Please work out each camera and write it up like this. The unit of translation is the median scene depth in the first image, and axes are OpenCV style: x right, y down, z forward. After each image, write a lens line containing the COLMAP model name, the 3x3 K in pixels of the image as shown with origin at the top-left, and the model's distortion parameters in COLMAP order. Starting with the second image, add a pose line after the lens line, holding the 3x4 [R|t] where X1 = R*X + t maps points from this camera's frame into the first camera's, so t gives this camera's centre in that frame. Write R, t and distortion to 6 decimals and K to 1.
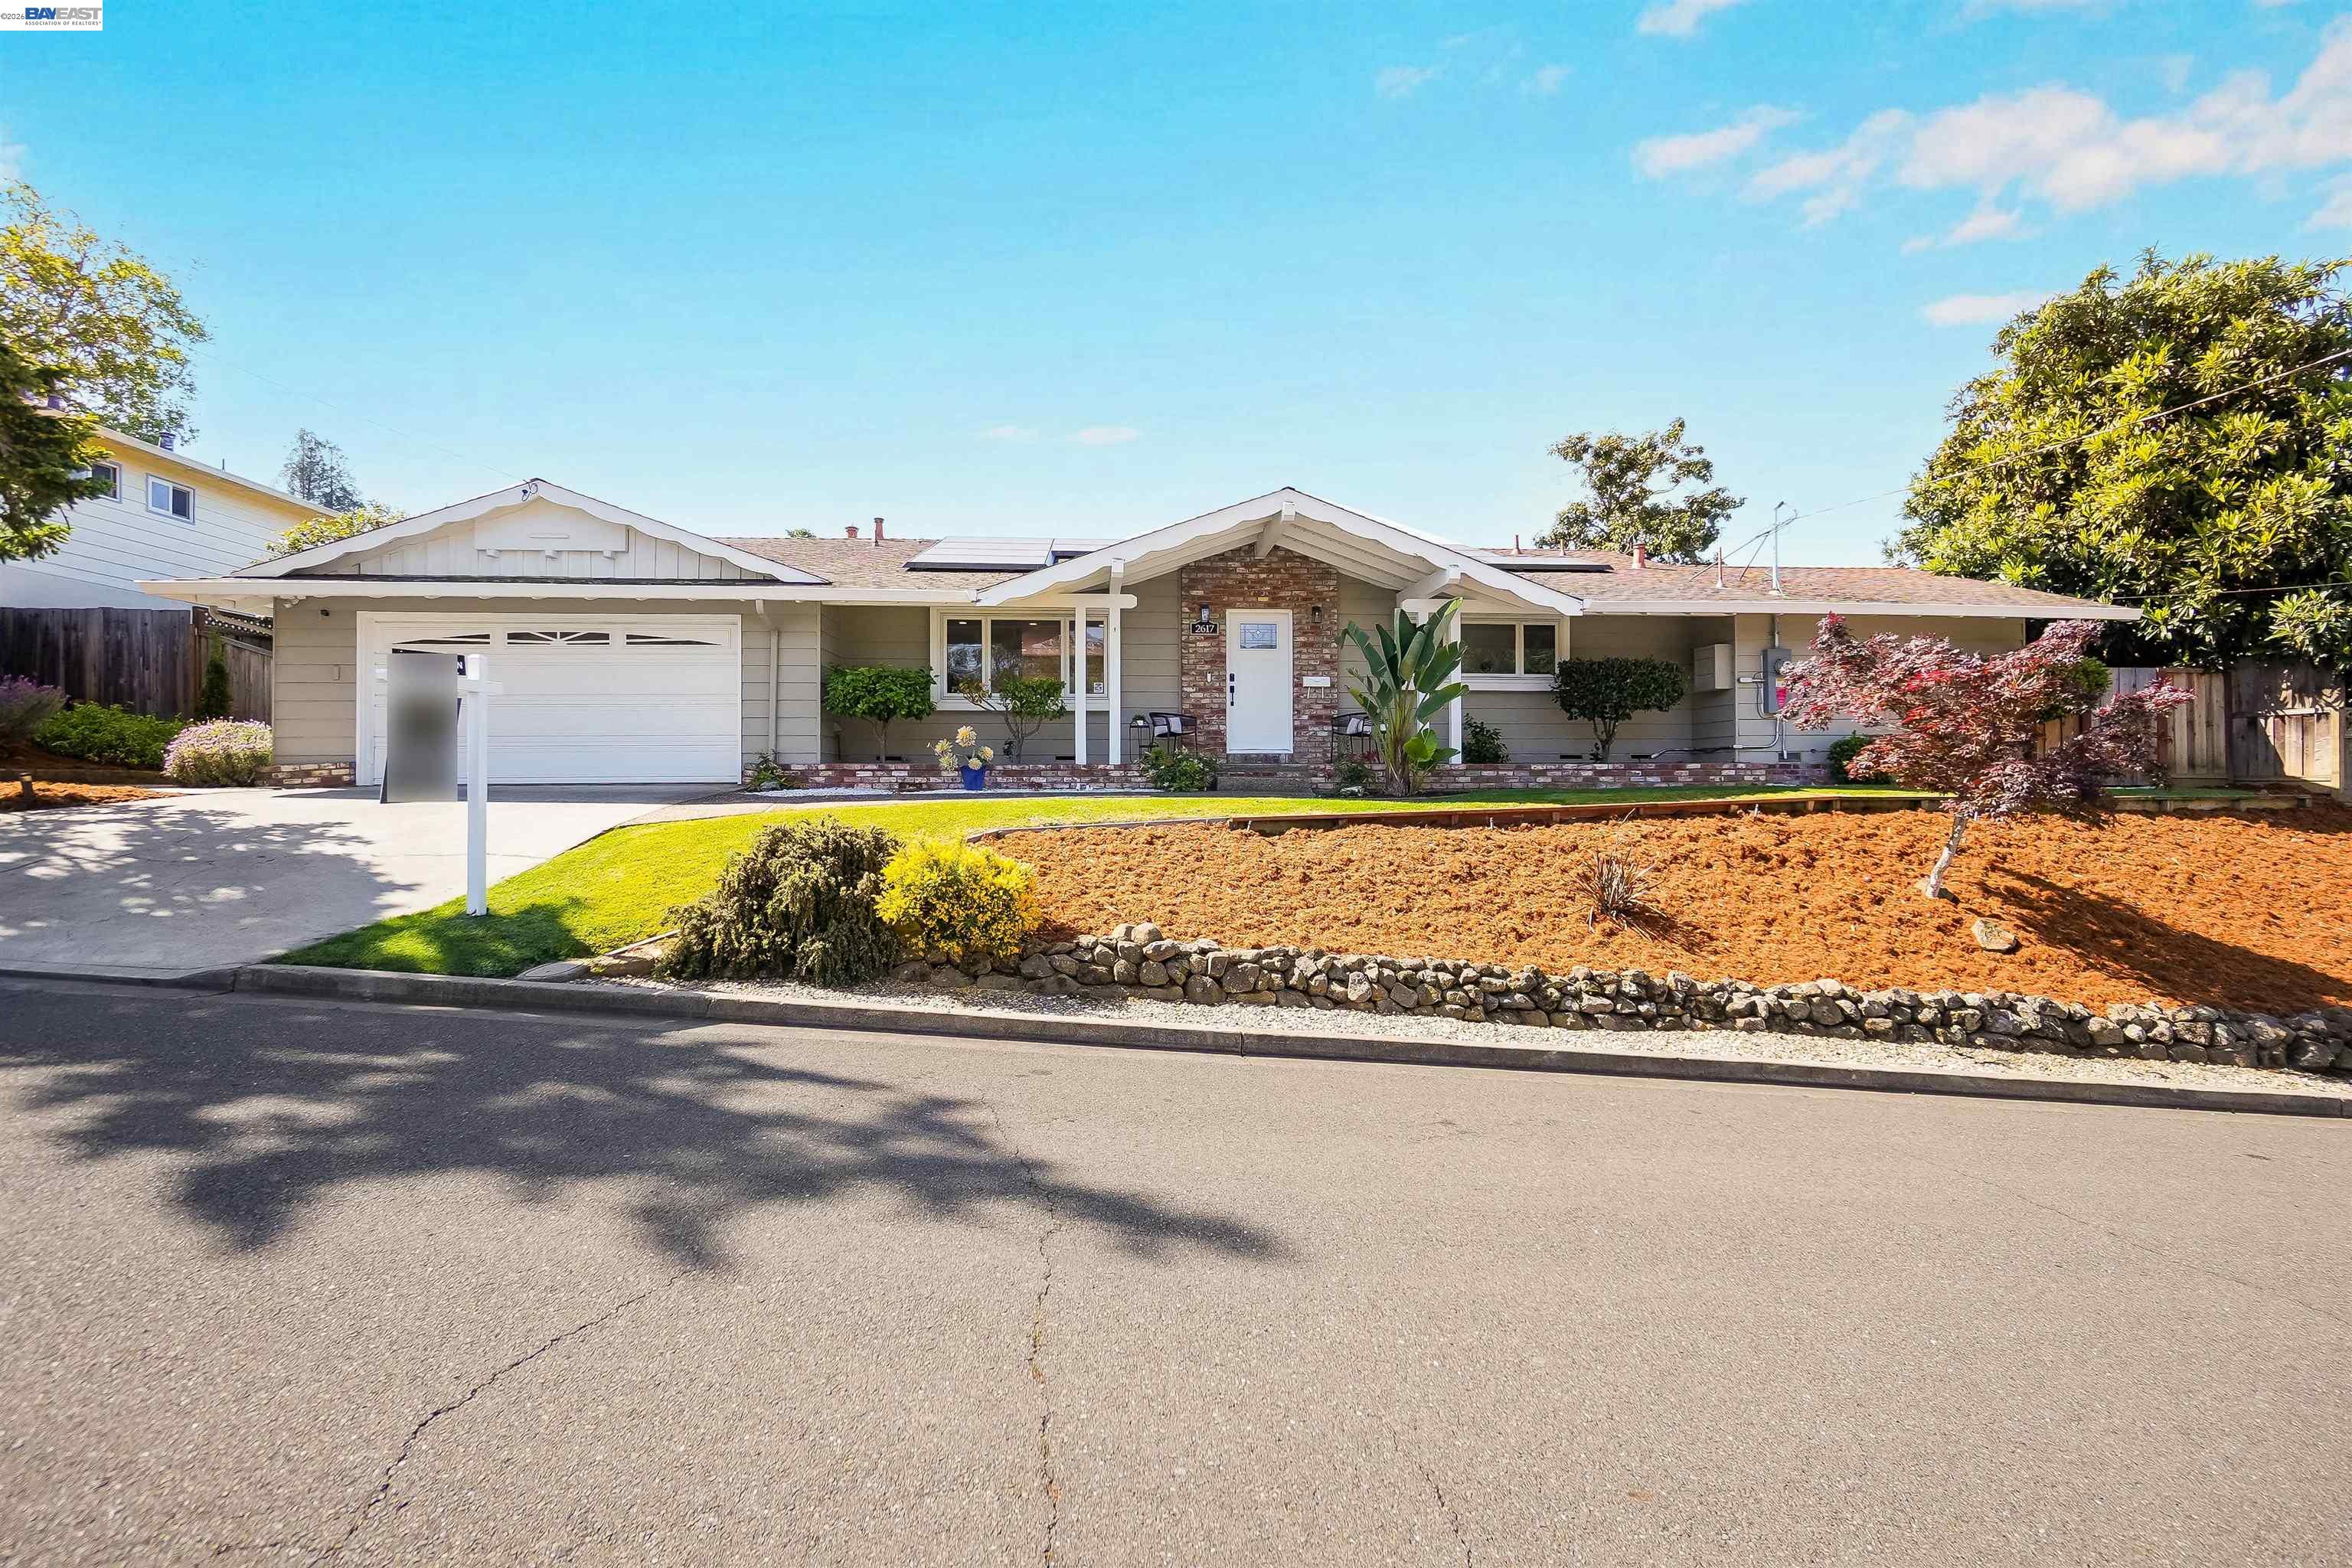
lens RADIAL K [[1028.0, 0, 1167.8], [0, 1028.0, 786.4], [0, 0, 1]] dist [-0.003183, 0.000492]
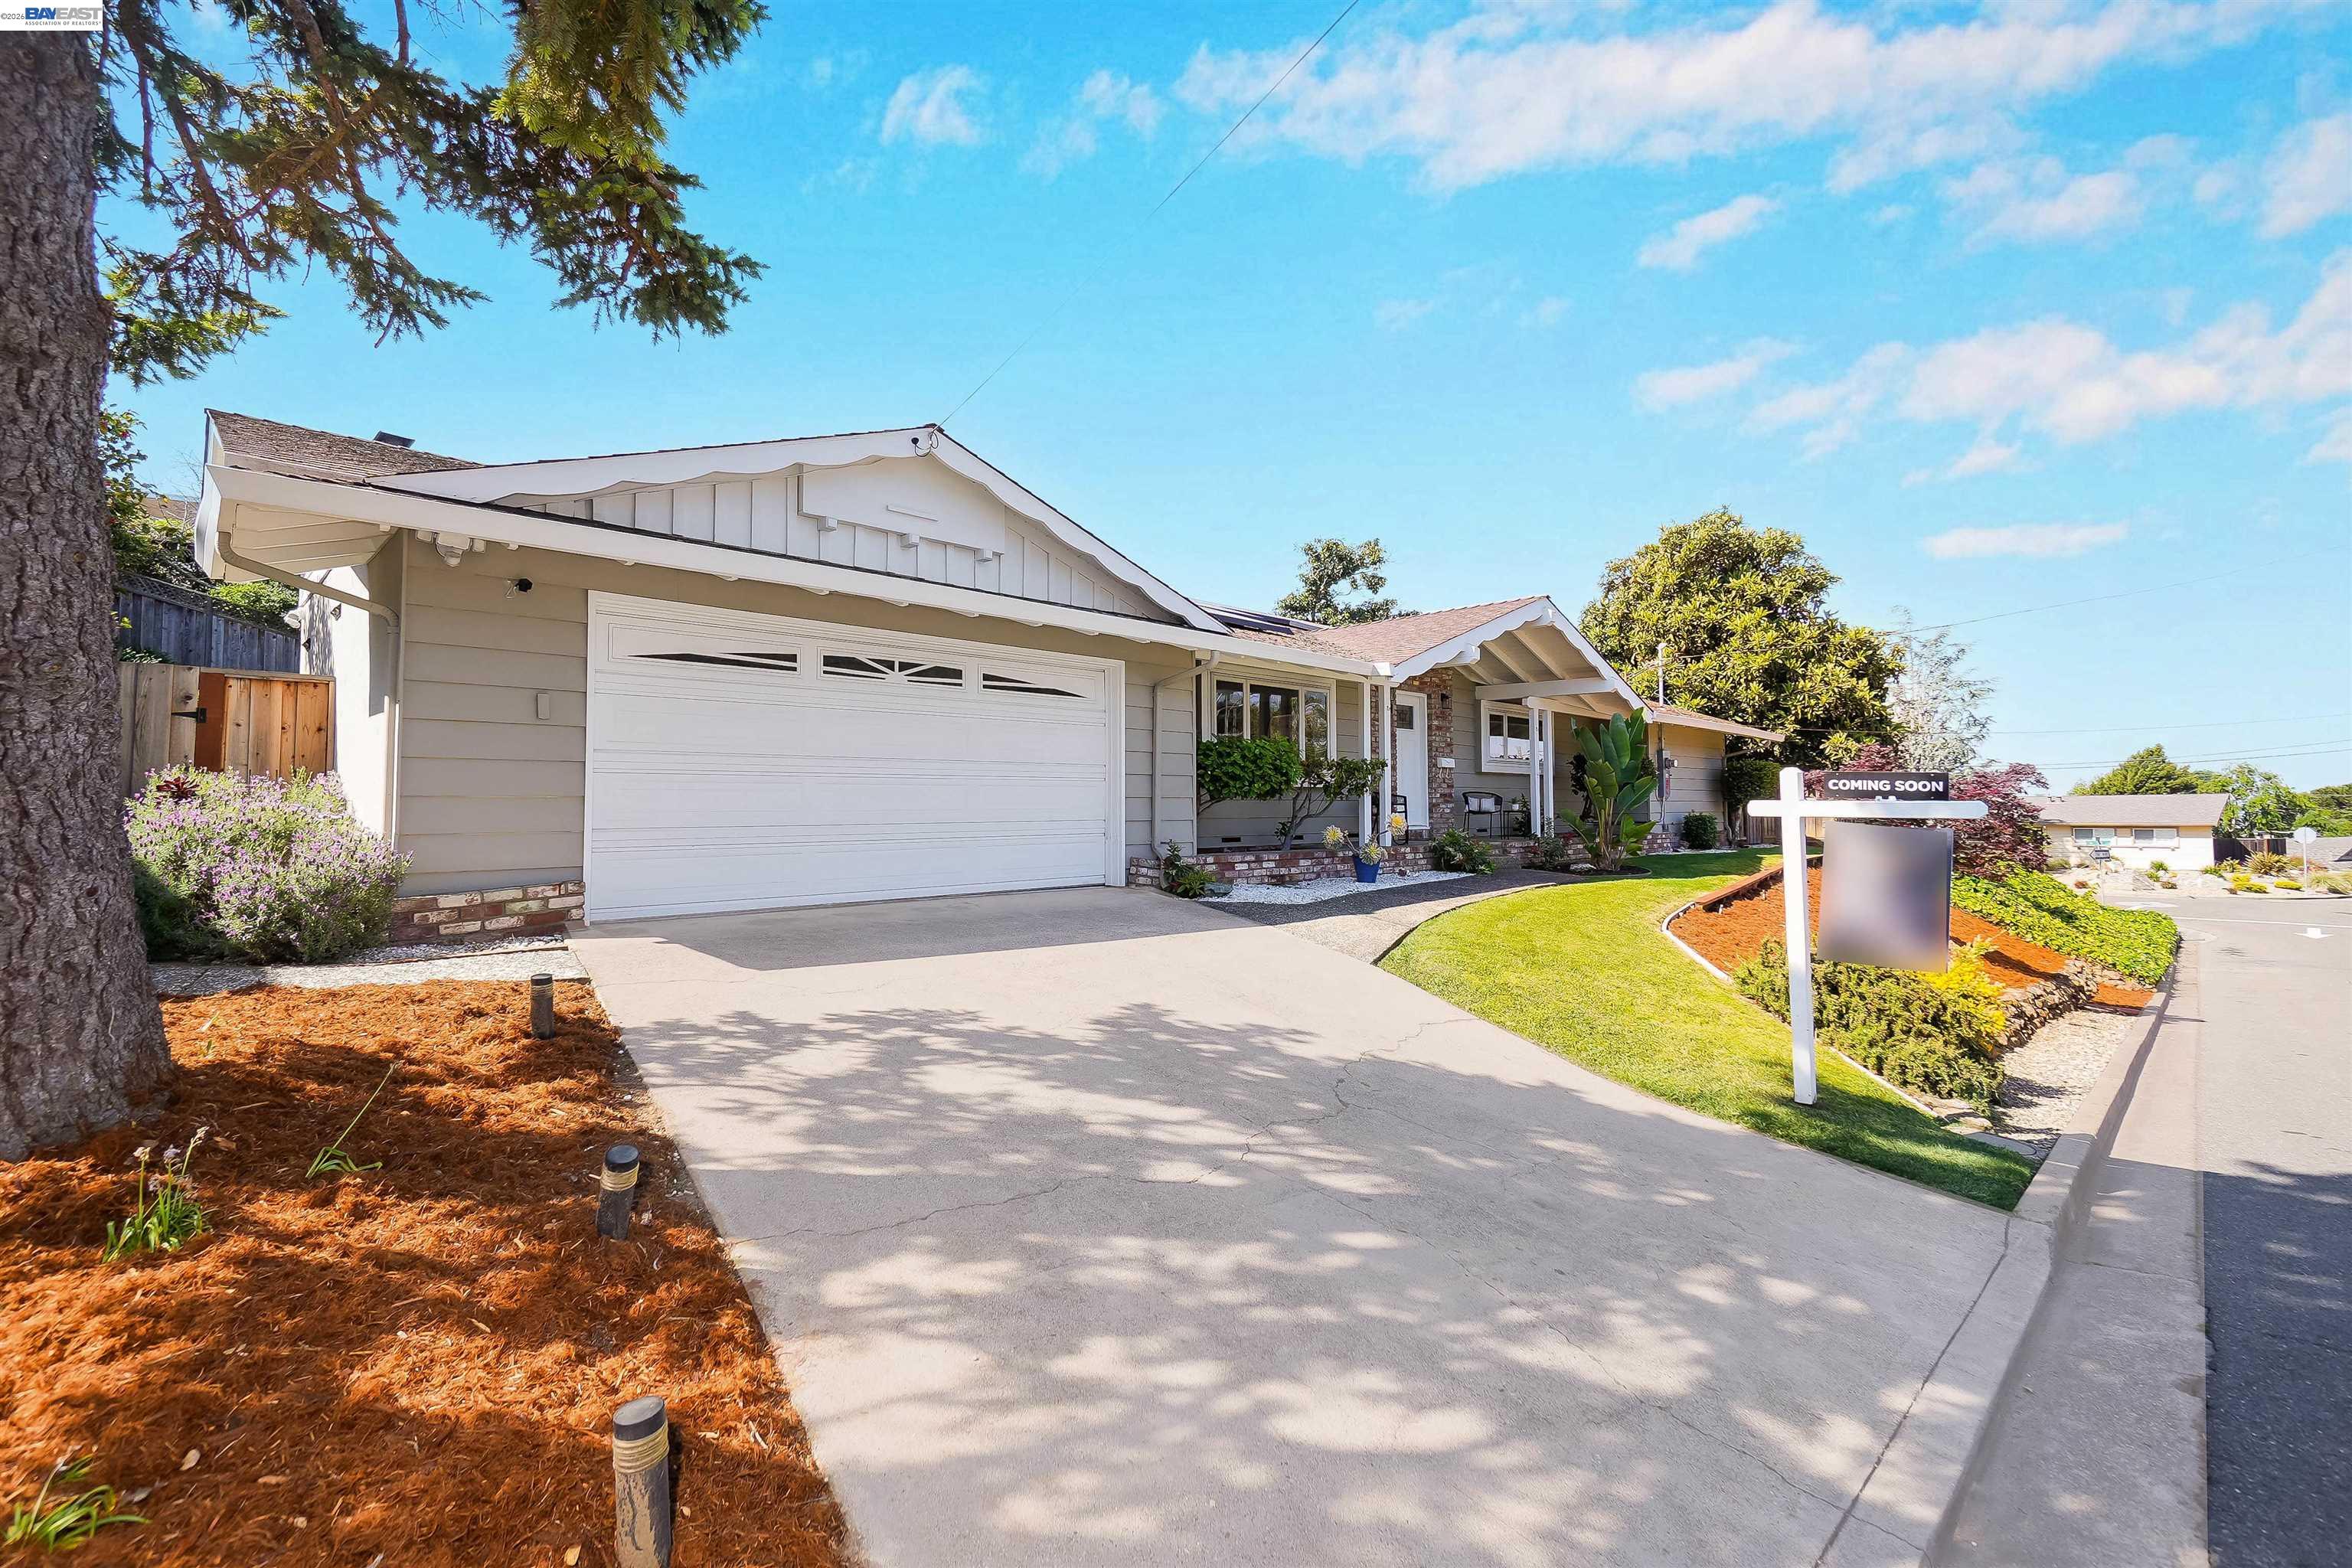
lens RADIAL K [[1028.0, 0, 1180.4], [0, 1028.0, 774.5], [0, 0, 1]] dist [-0.003183, 0.000492]
pose [[0.761170, 0.023081, 0.648142, -0.784153], [0.000952, 0.999326, -0.036704, -0.050372], [-0.648552, 0.028555, 0.760634, 0.360009]]
